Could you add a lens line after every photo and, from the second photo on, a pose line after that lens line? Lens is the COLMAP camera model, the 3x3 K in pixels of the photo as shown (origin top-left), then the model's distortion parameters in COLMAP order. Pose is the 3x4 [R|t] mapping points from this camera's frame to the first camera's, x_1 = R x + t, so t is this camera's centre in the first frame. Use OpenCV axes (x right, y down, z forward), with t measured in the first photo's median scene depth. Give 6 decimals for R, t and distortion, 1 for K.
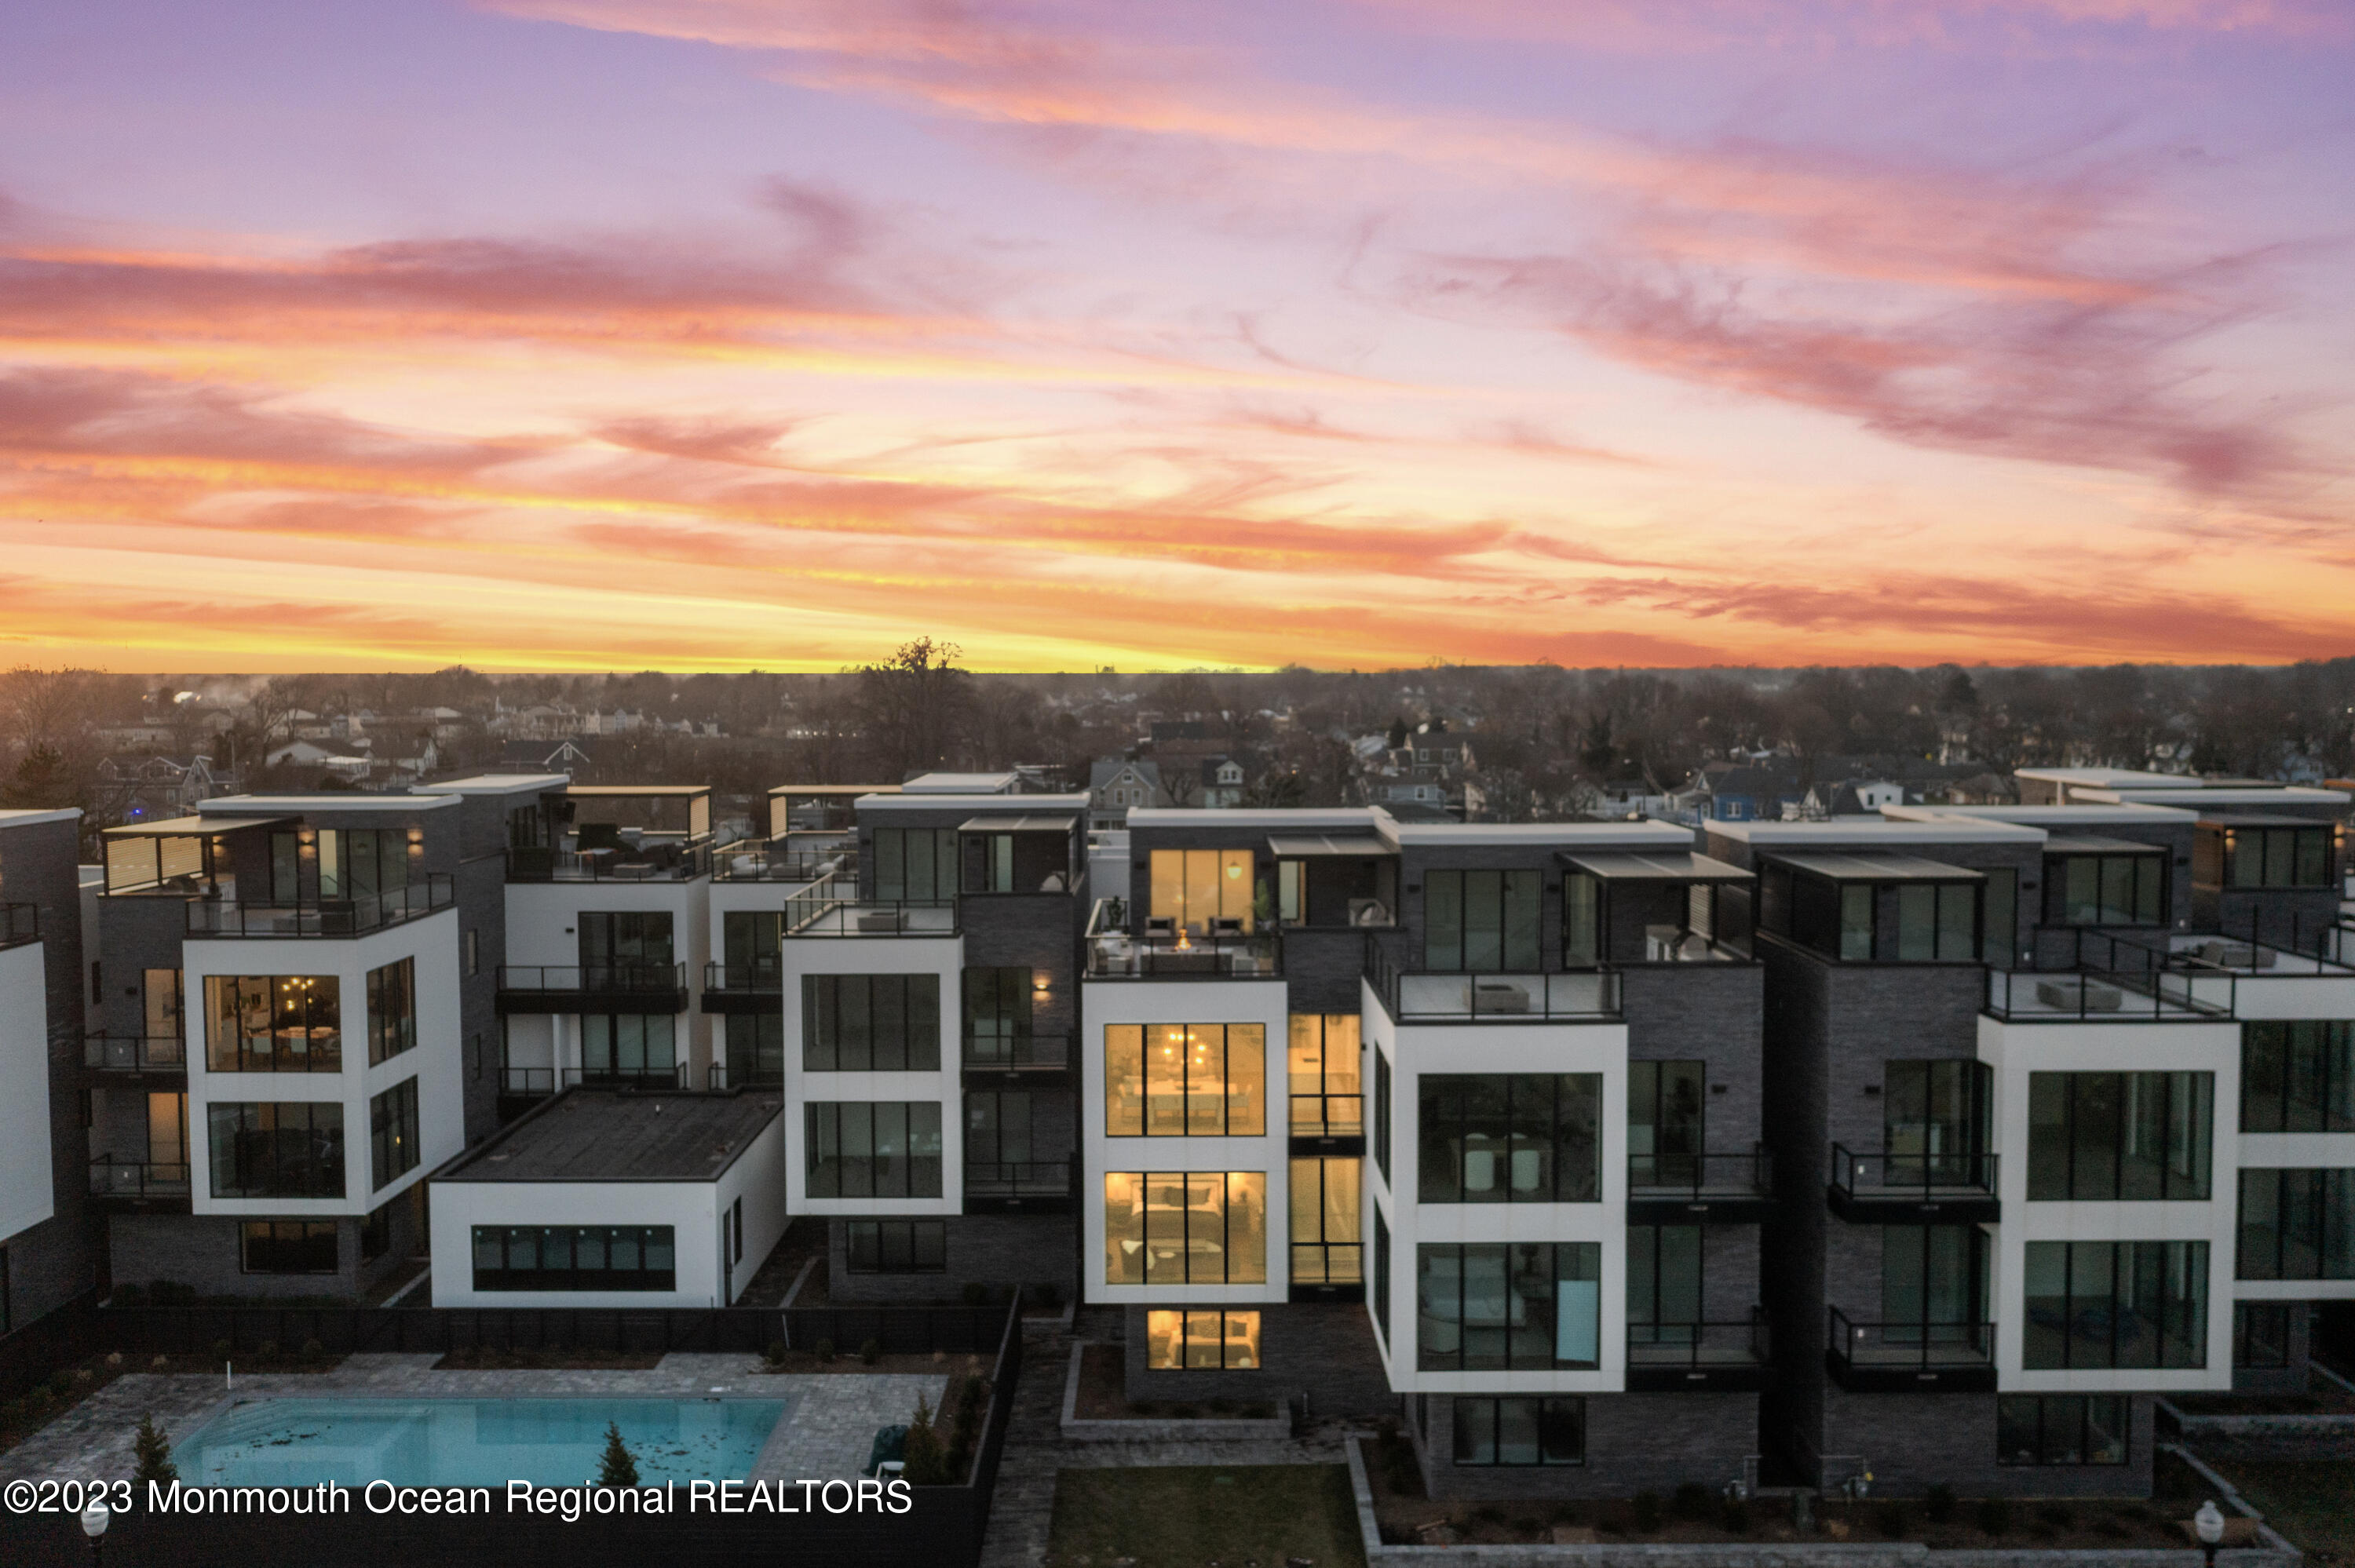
lens RADIAL K [[1912.9, 0, 1177.5], [0, 1912.9, 784.0], [0, 0, 1]] dist [-0.011127, -0.001988]
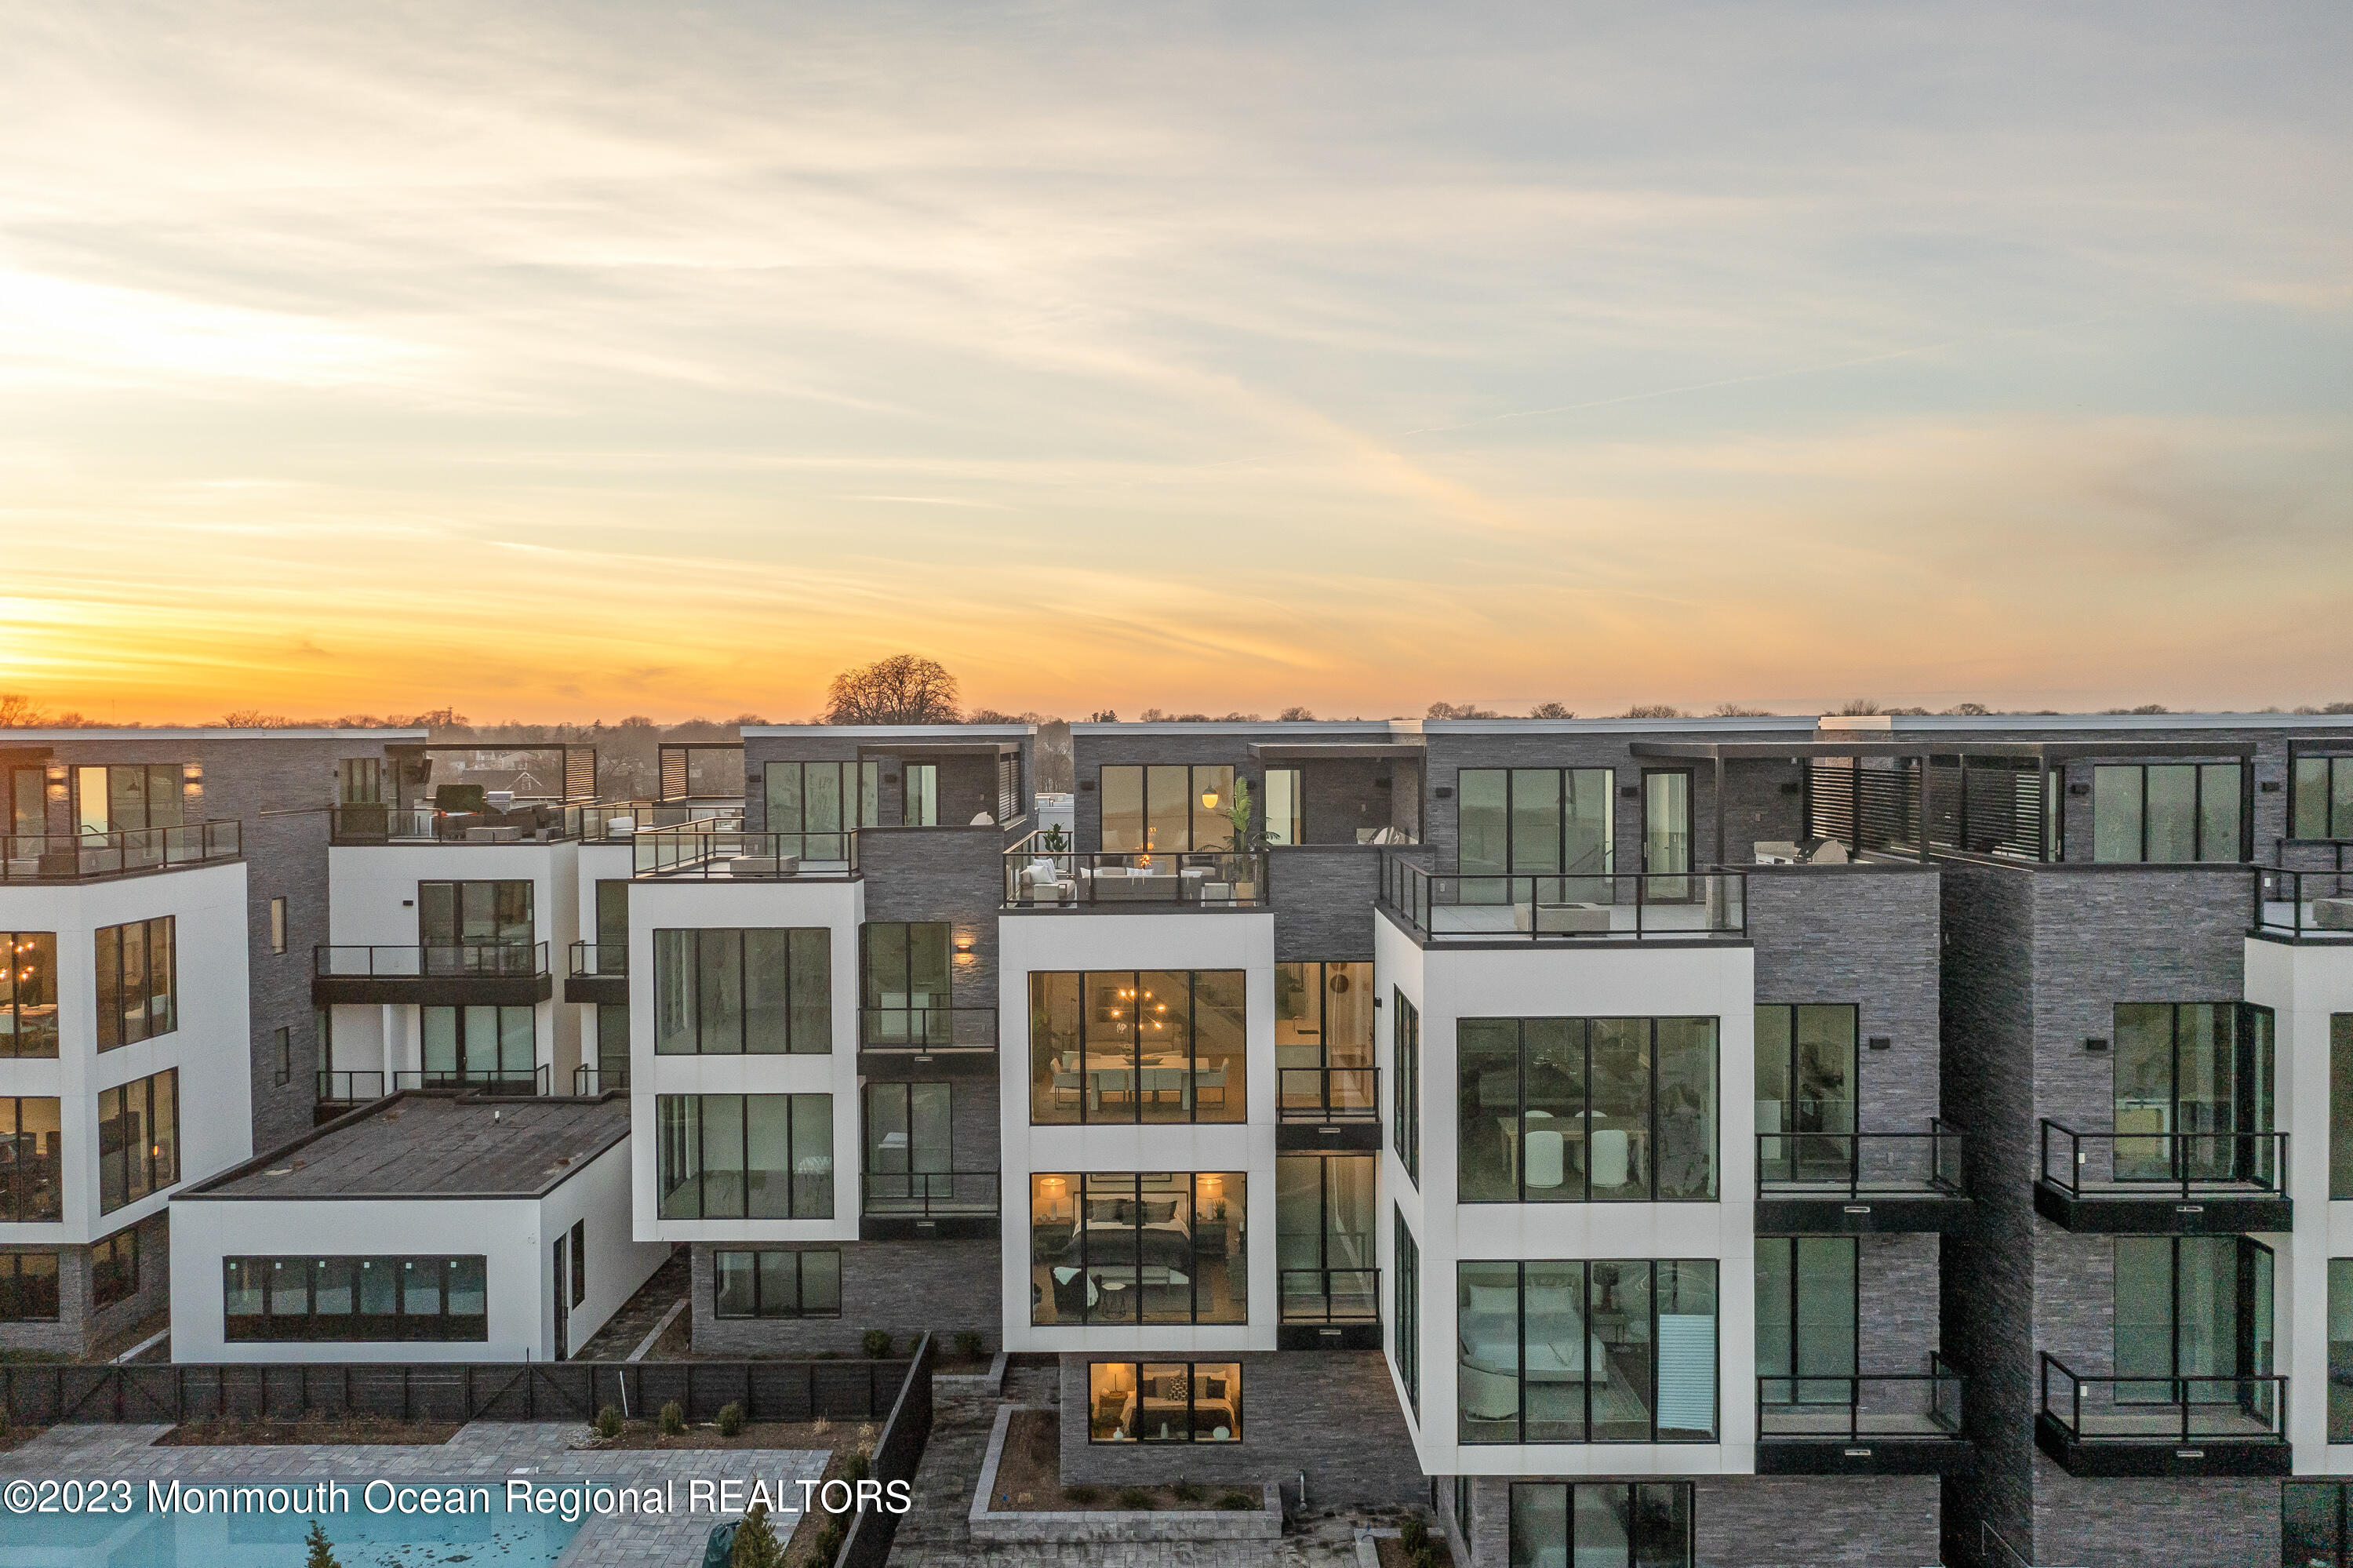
lens RADIAL K [[1926.5, 0, 1176.5], [0, 1926.5, 784.0], [0, 0, 1]] dist [0.000476, 0.001208]
pose [[0.999996, -0.002086, -0.002139, 0.020145], [0.002017, 0.999501, -0.031519, 0.073222], [0.002203, 0.031514, 0.999501, 0.240321]]
